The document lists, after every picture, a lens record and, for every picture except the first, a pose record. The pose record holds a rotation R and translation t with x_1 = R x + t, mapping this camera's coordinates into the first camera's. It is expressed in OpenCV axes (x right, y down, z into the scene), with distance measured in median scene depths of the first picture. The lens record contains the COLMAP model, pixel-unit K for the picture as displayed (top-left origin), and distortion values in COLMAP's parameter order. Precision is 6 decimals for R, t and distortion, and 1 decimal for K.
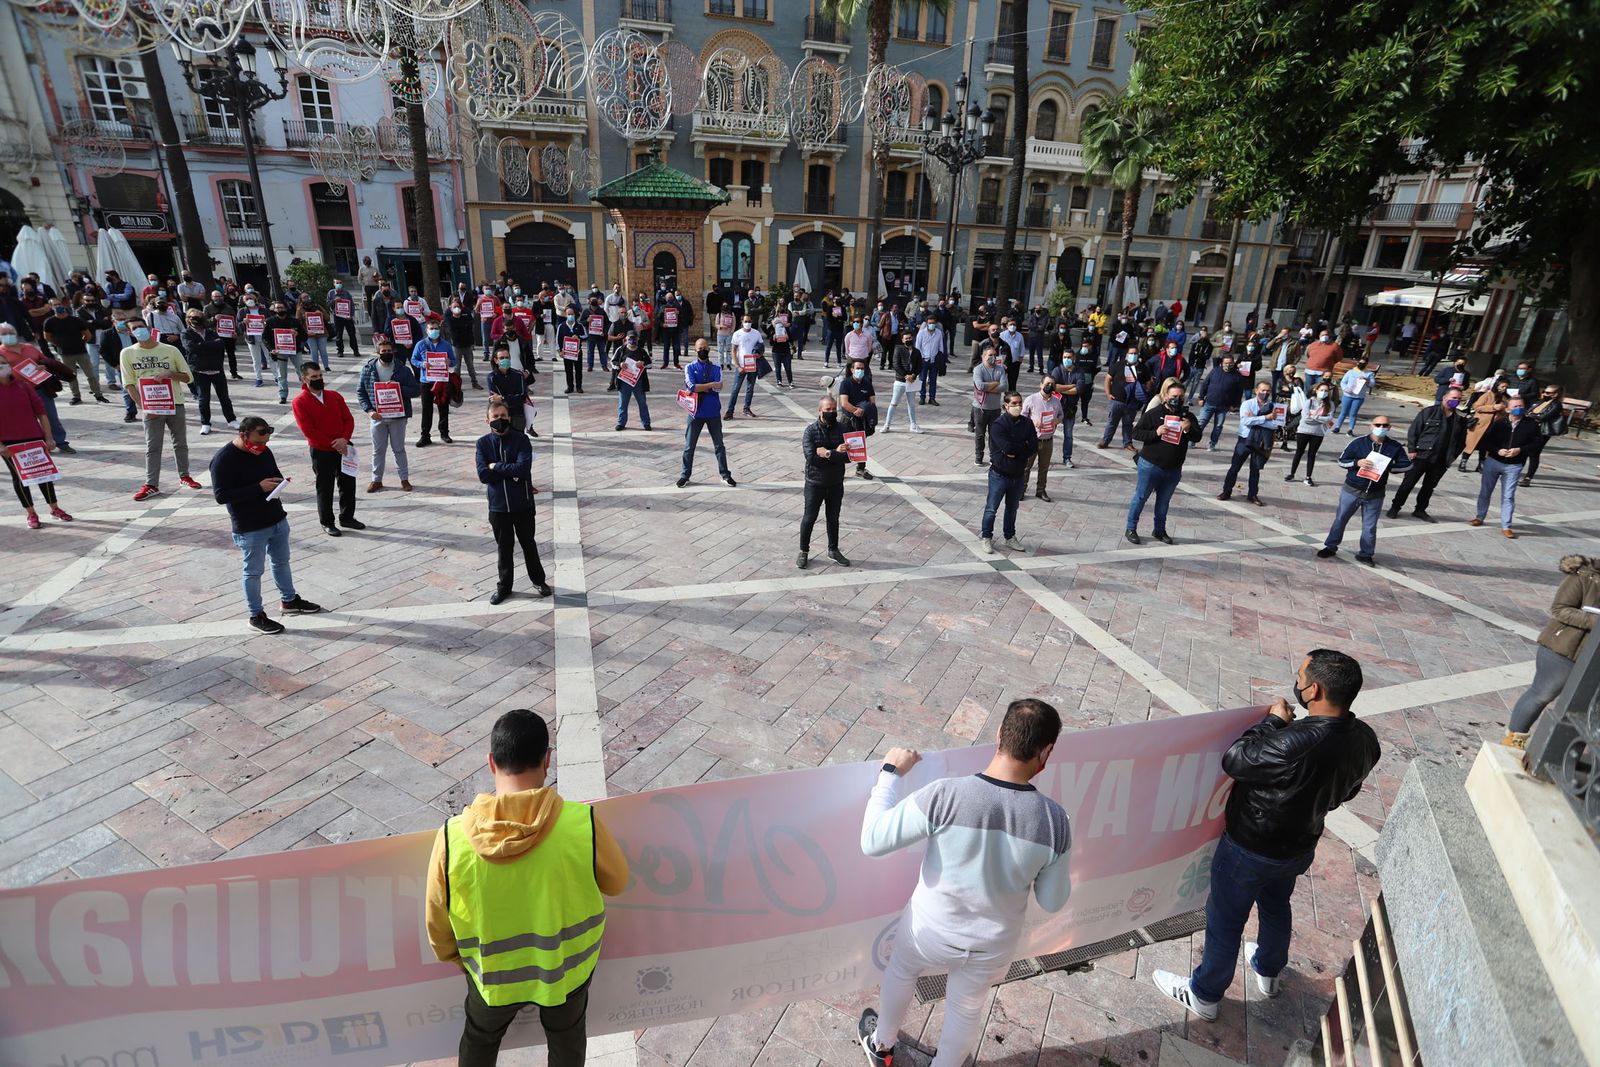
lens RADIAL K [[777.0, 0, 802.9], [0, 777.0, 533.9], [0, 0, 1]] dist [-0.061426, 0.026360]
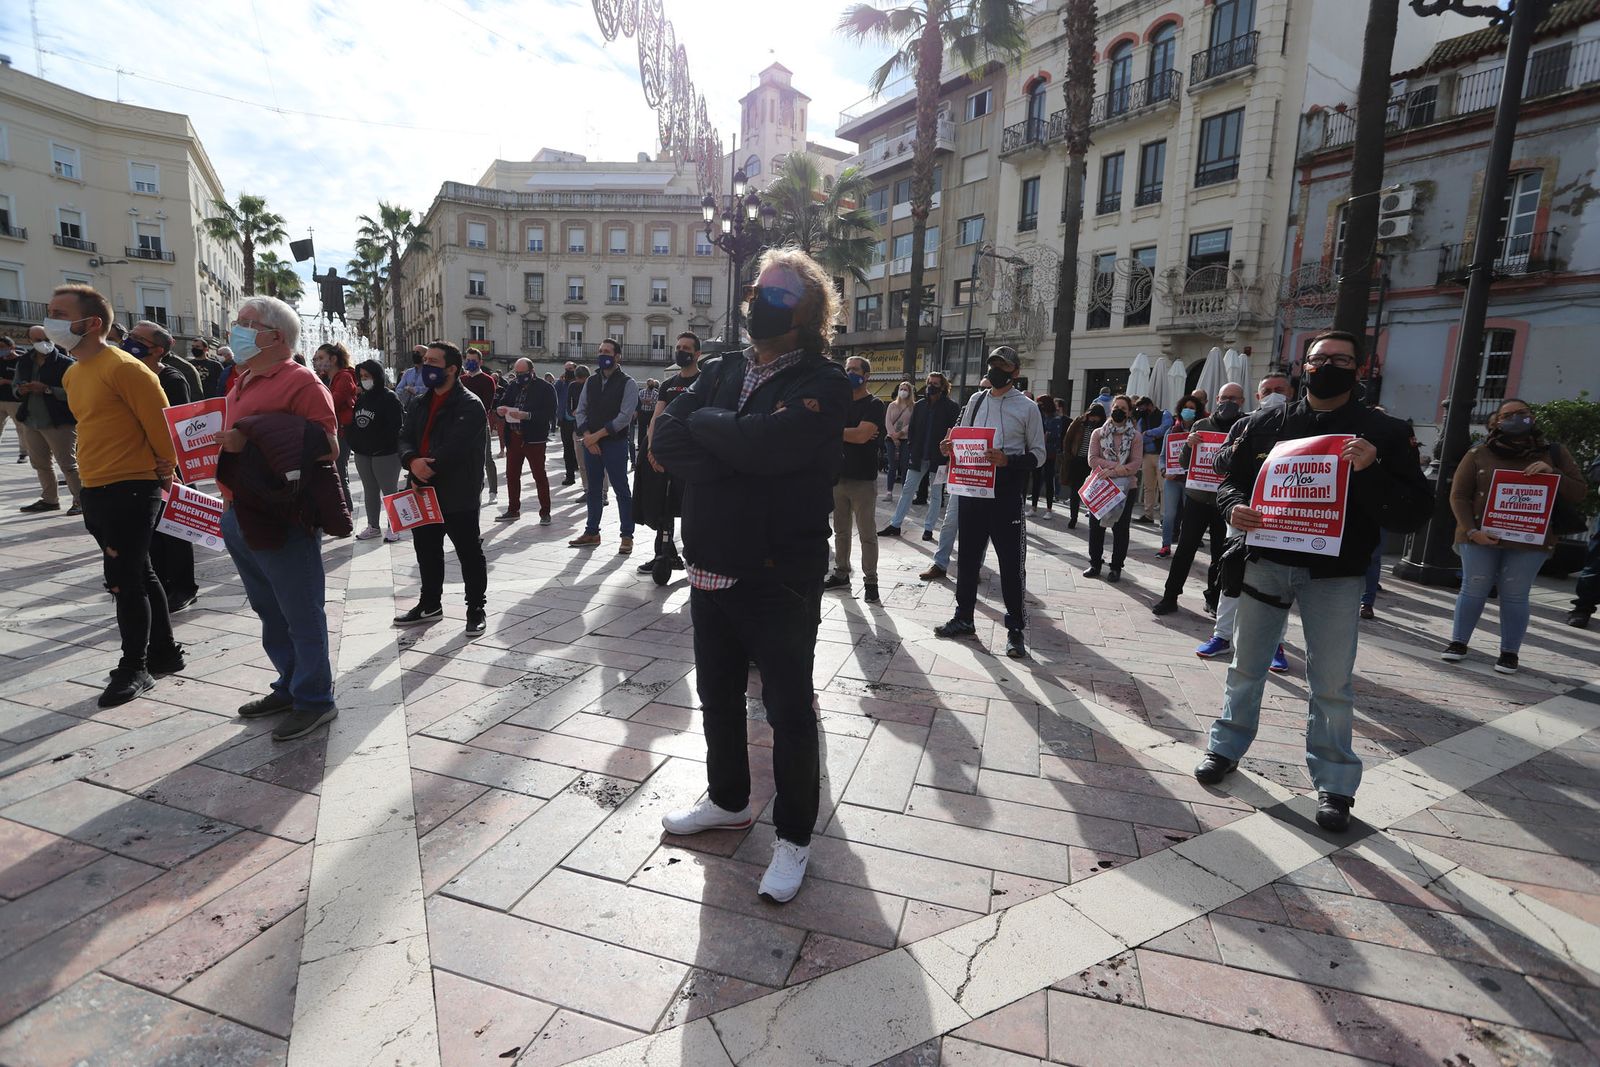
lens RADIAL K [[777.0, 0, 810.5], [0, 777.0, 529.8], [0, 0, 1]] dist [-0.061426, 0.026360]
pose [[0.208859, 0.119985, -0.970557, -0.490580], [-0.390513, 0.920118, 0.029713, -0.213008], [0.896592, 0.372810, 0.239030, 0.836669]]
